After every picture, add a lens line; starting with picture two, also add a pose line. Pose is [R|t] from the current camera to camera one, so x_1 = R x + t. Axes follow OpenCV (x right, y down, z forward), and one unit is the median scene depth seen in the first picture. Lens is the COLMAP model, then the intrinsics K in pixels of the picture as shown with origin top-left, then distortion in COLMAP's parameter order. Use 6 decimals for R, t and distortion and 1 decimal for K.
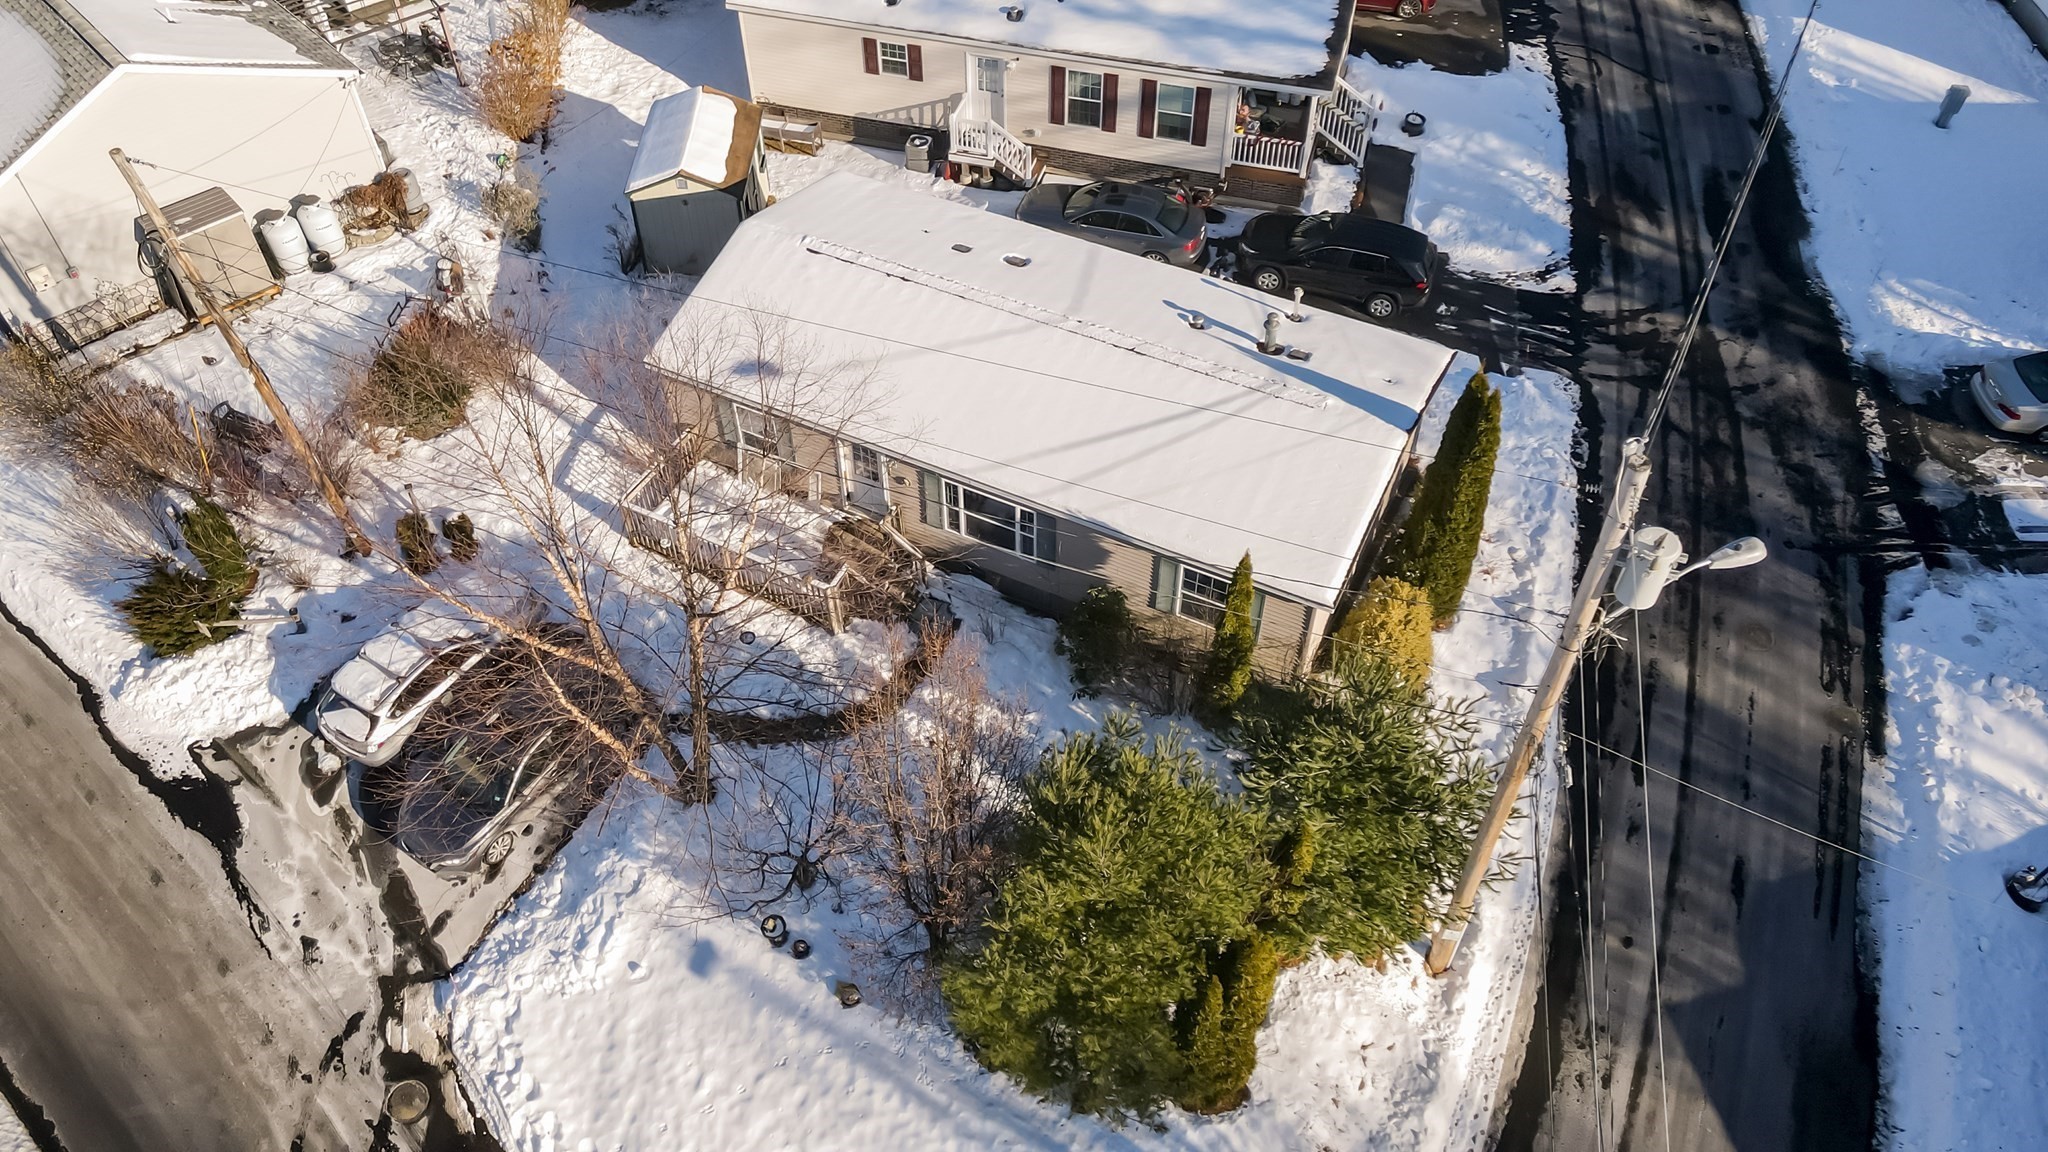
lens RADIAL K [[1481.7, 0, 1015.7], [0, 1481.7, 583.3], [0, 0, 1]] dist [0.026994, -0.005094]
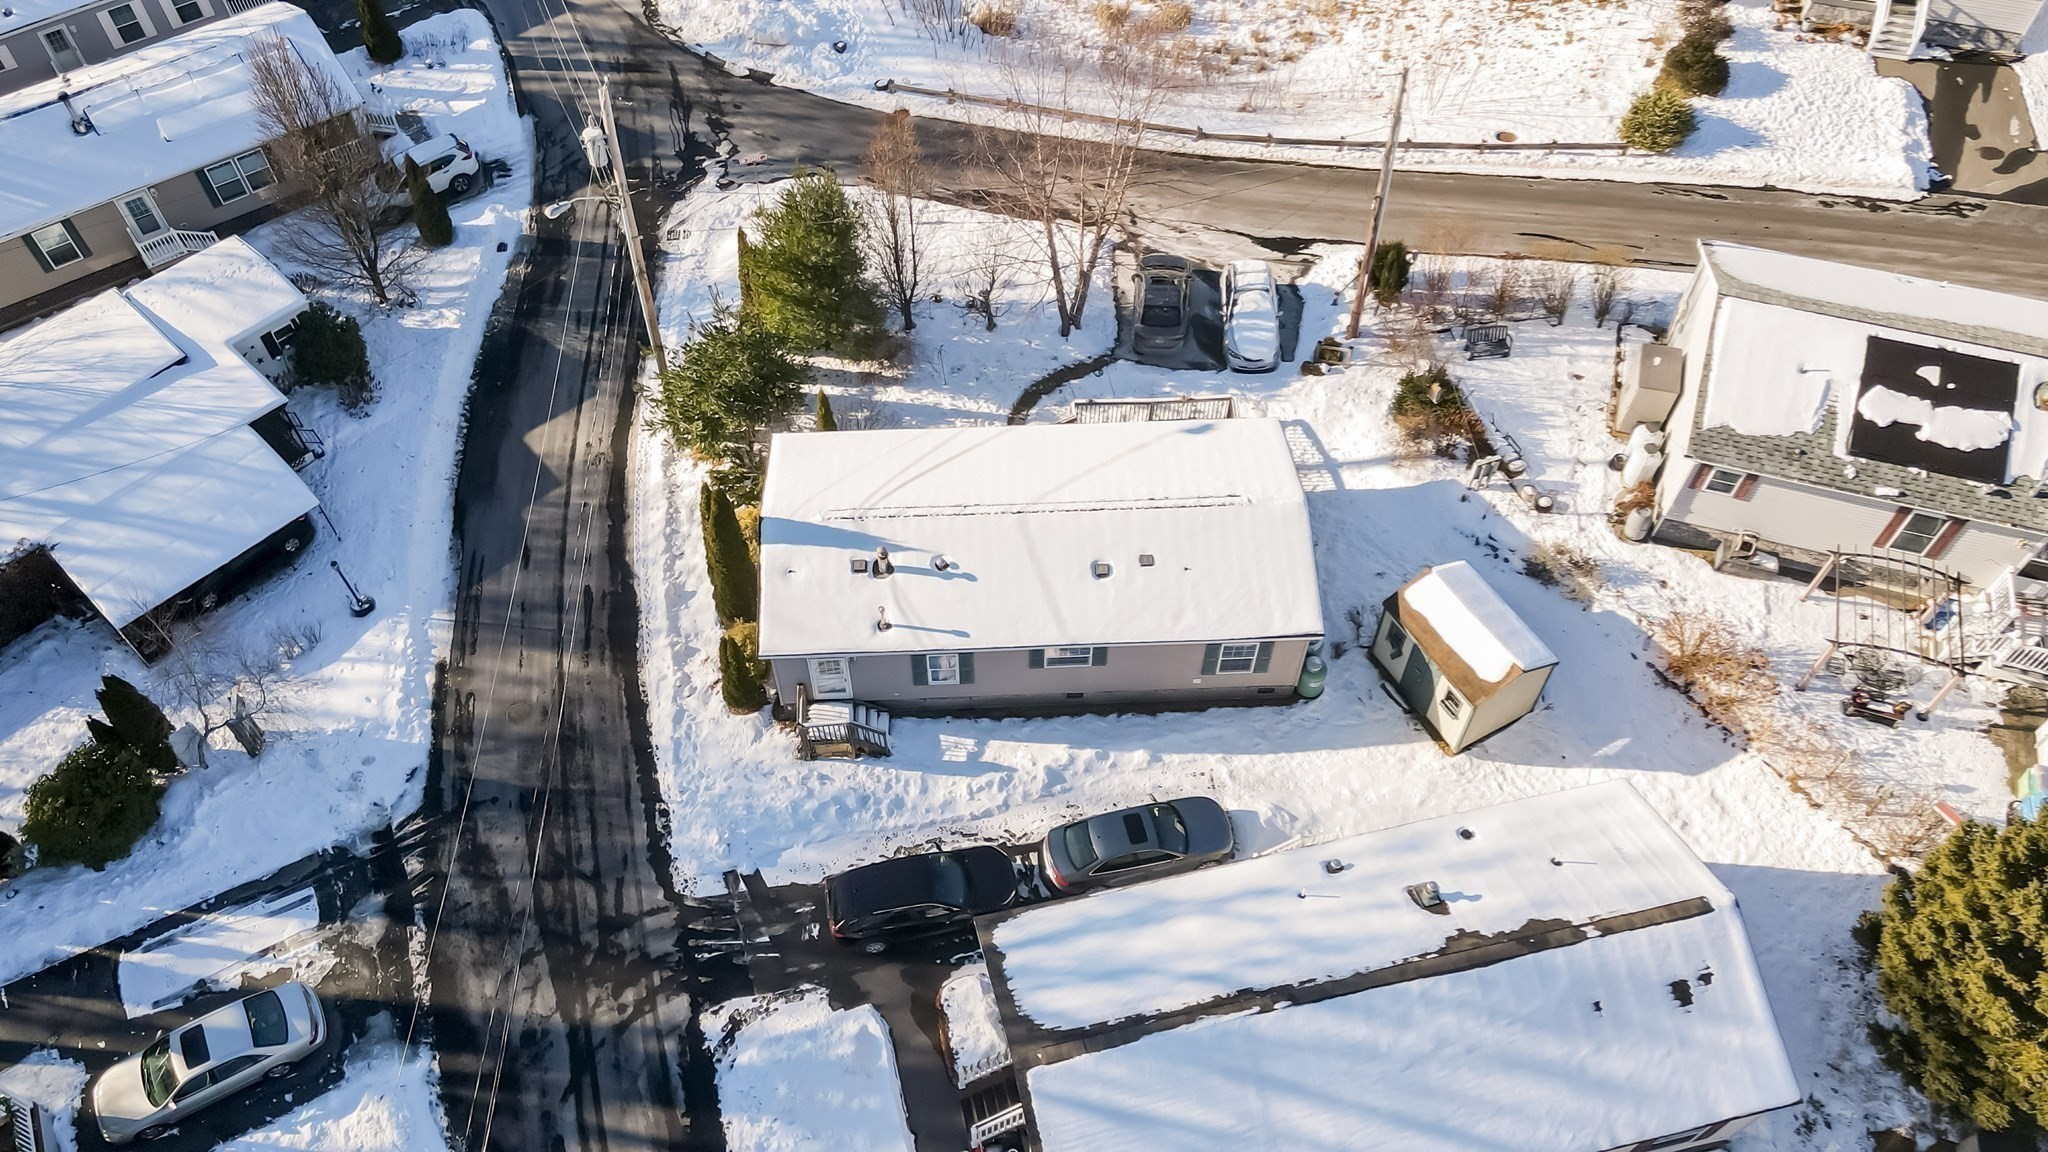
lens RADIAL K [[1485.3, 0, 1005.4], [0, 1485.3, 569.1], [0, 0, 1]] dist [0.000284, 0.061838]
pose [[-0.869859, 0.402552, -0.285126, 0.412914], [-0.363774, -0.133062, 0.921935, -1.293508], [0.333187, 0.905675, 0.262183, 0.622126]]
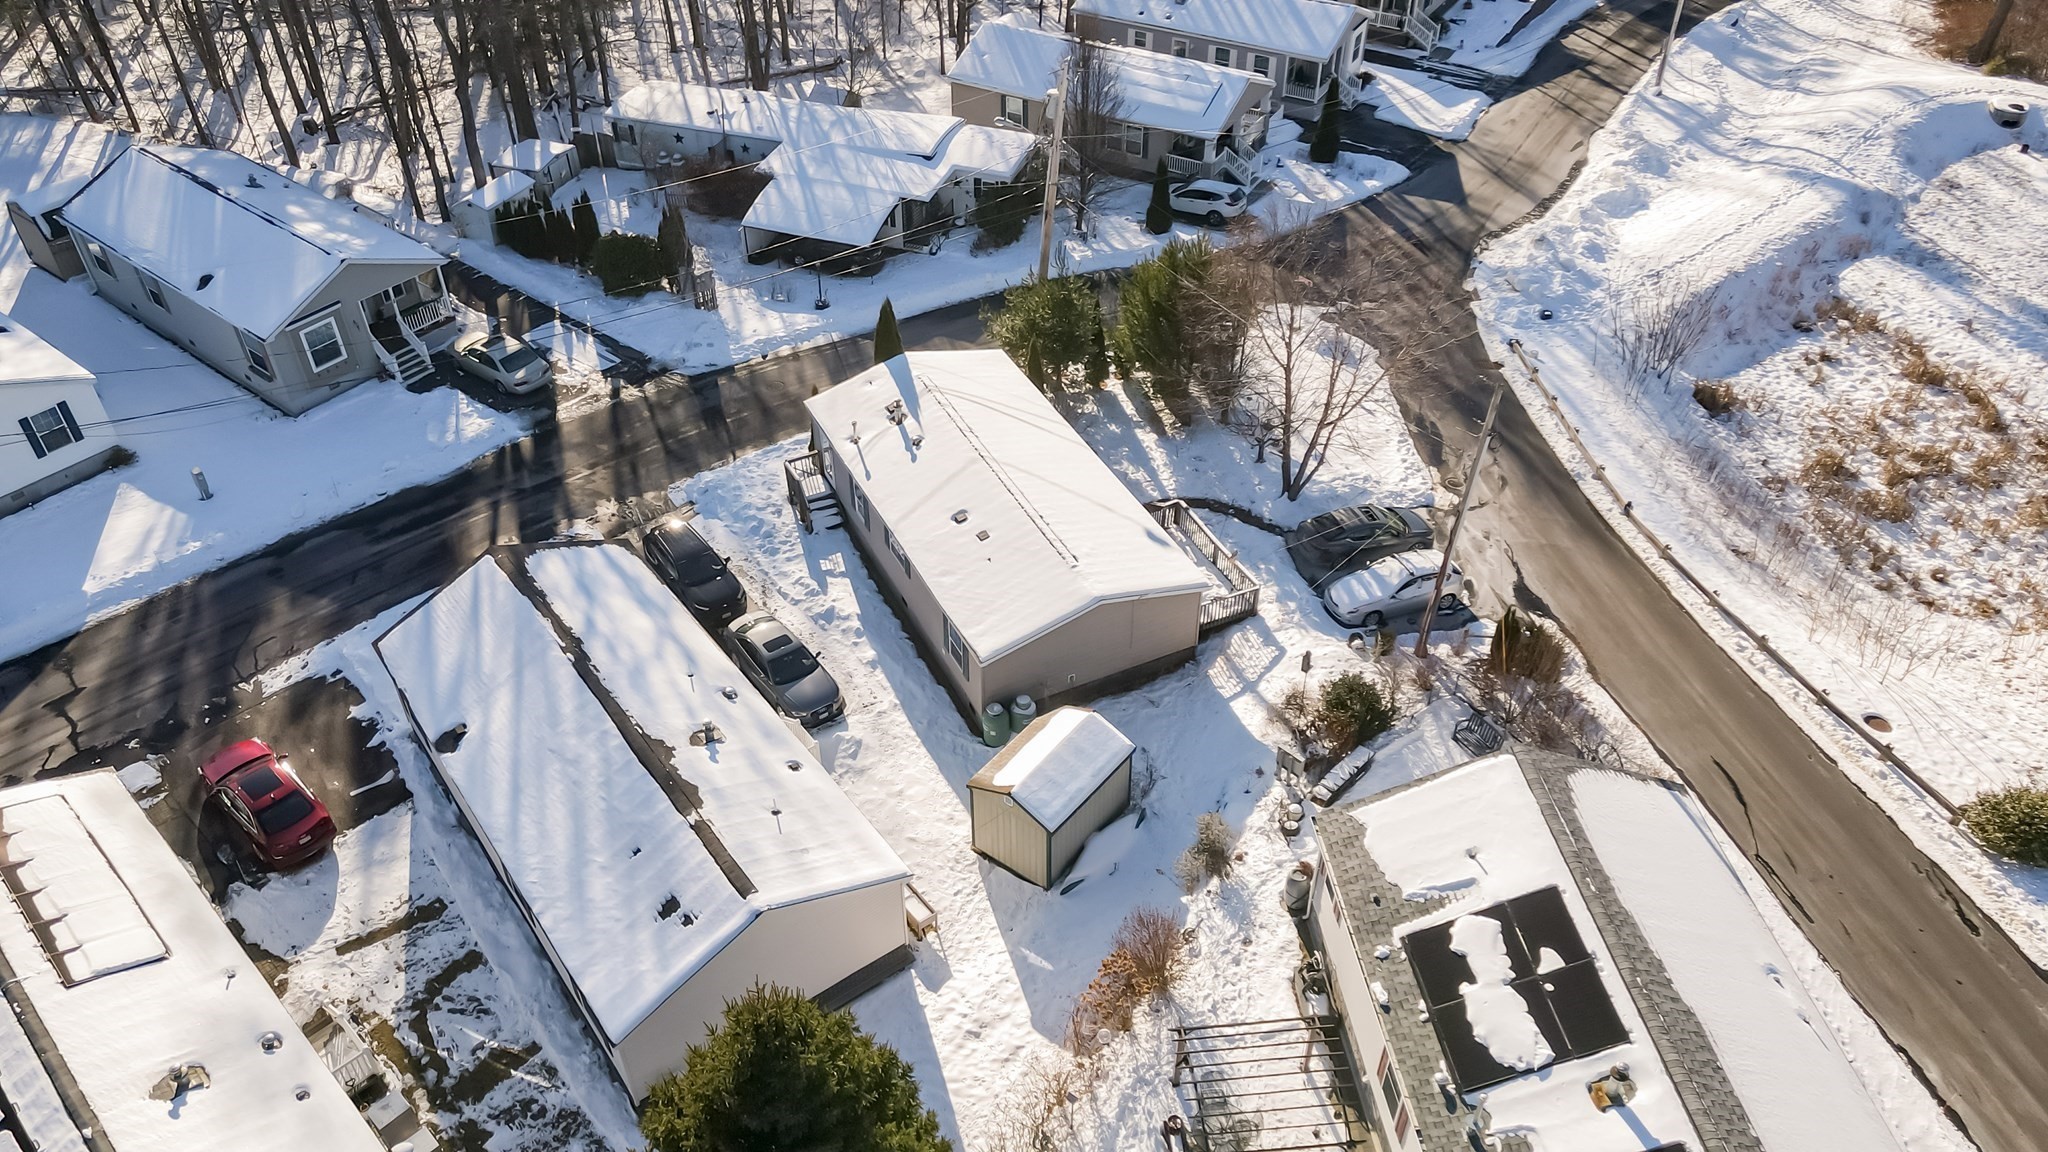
lens RADIAL K [[1481.7, 0, 1015.7], [0, 1481.7, 583.3], [0, 0, 1]] dist [0.026994, -0.005094]
pose [[-0.798304, -0.383155, 0.464653, -0.722444], [0.460636, 0.108564, 0.880925, -1.424521], [-0.387975, 0.917282, 0.089828, 0.875733]]
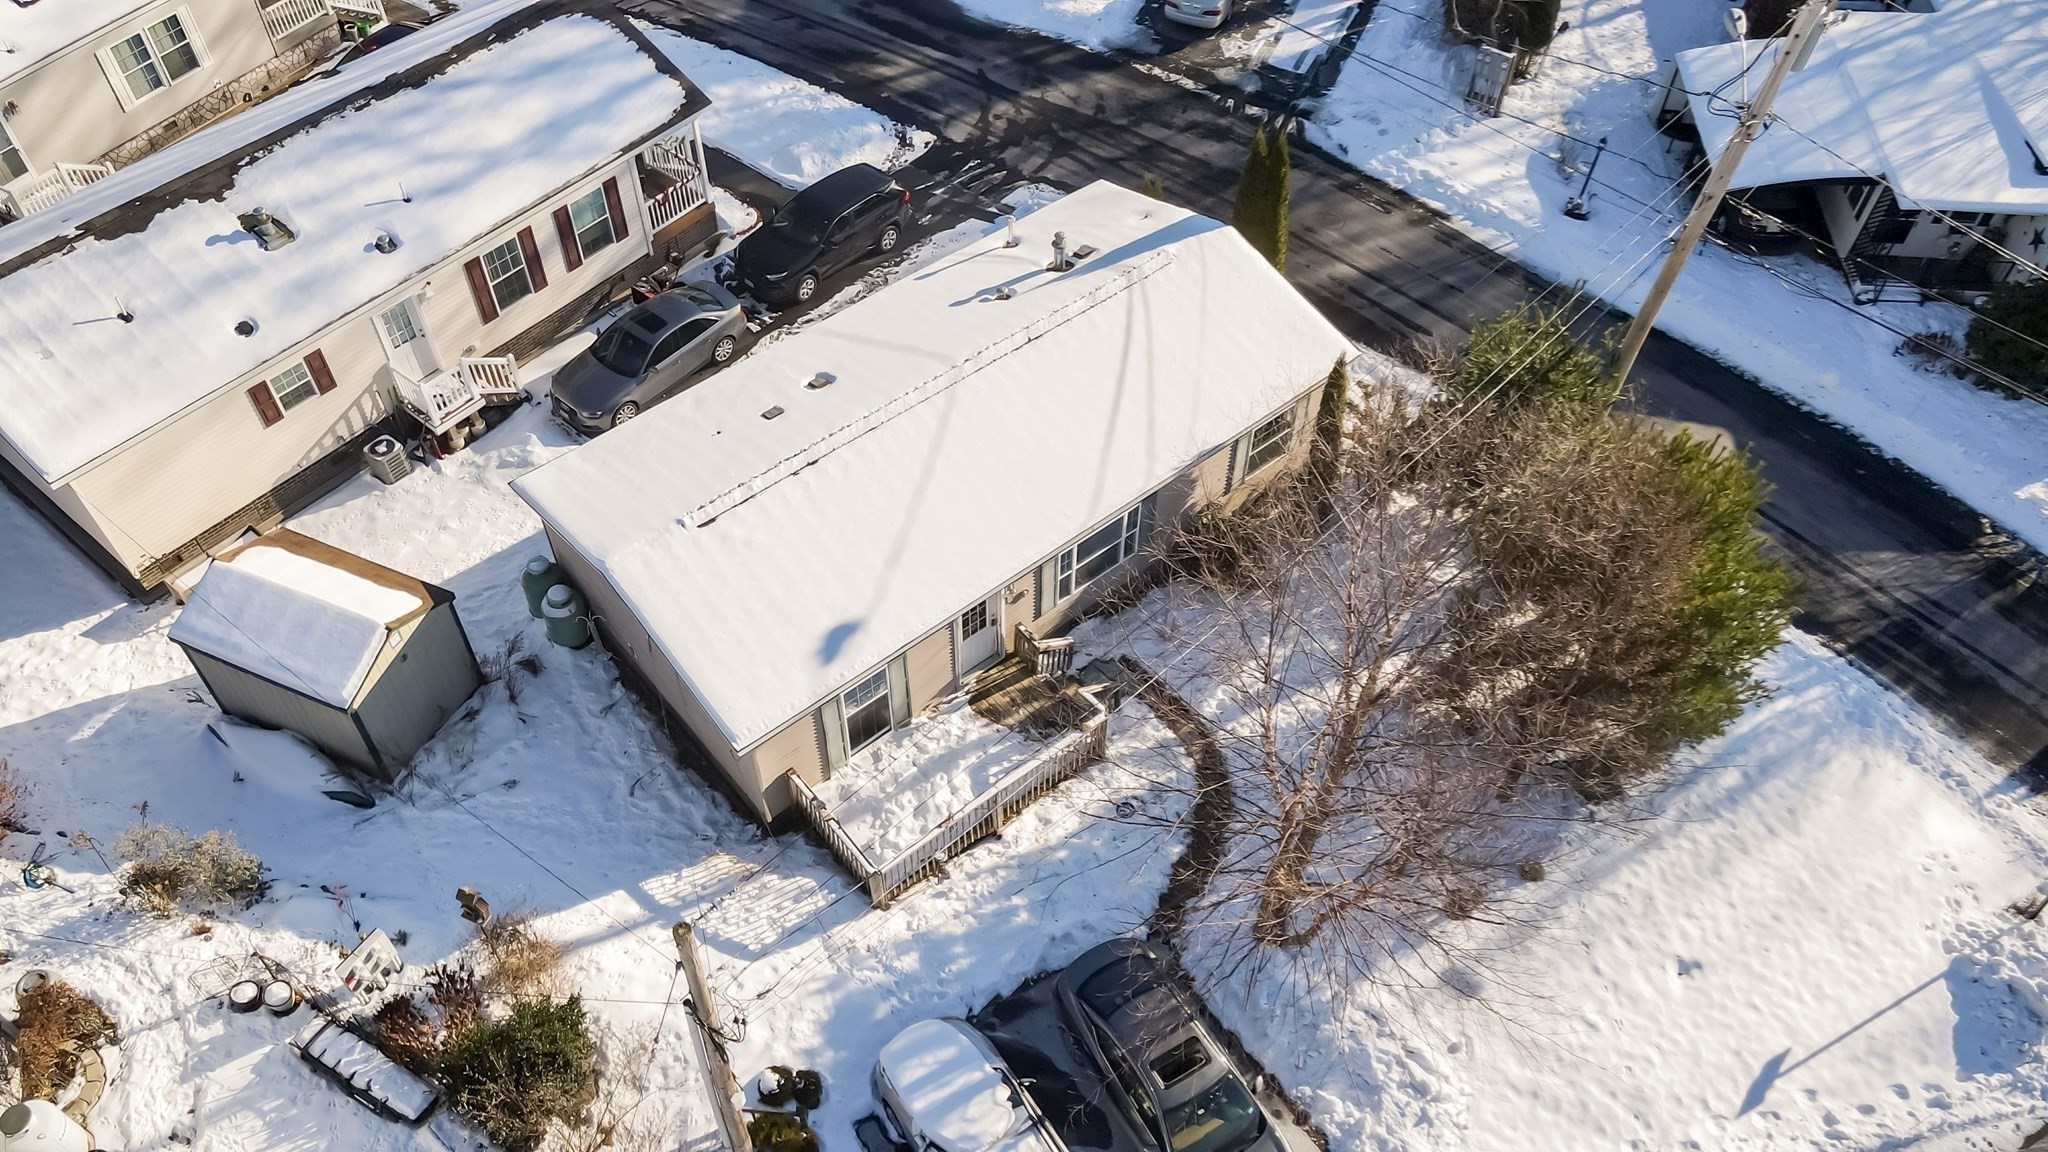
lens RADIAL K [[1499.4, 0, 1005.9], [0, 1499.4, 568.2], [0, 0, 1]] dist [0.027386, 0.001184]
pose [[0.392767, -0.692772, 0.604815, -0.562545], [0.689964, 0.656797, 0.304250, -0.329852], [-0.608016, 0.297801, 0.735956, 0.286109]]
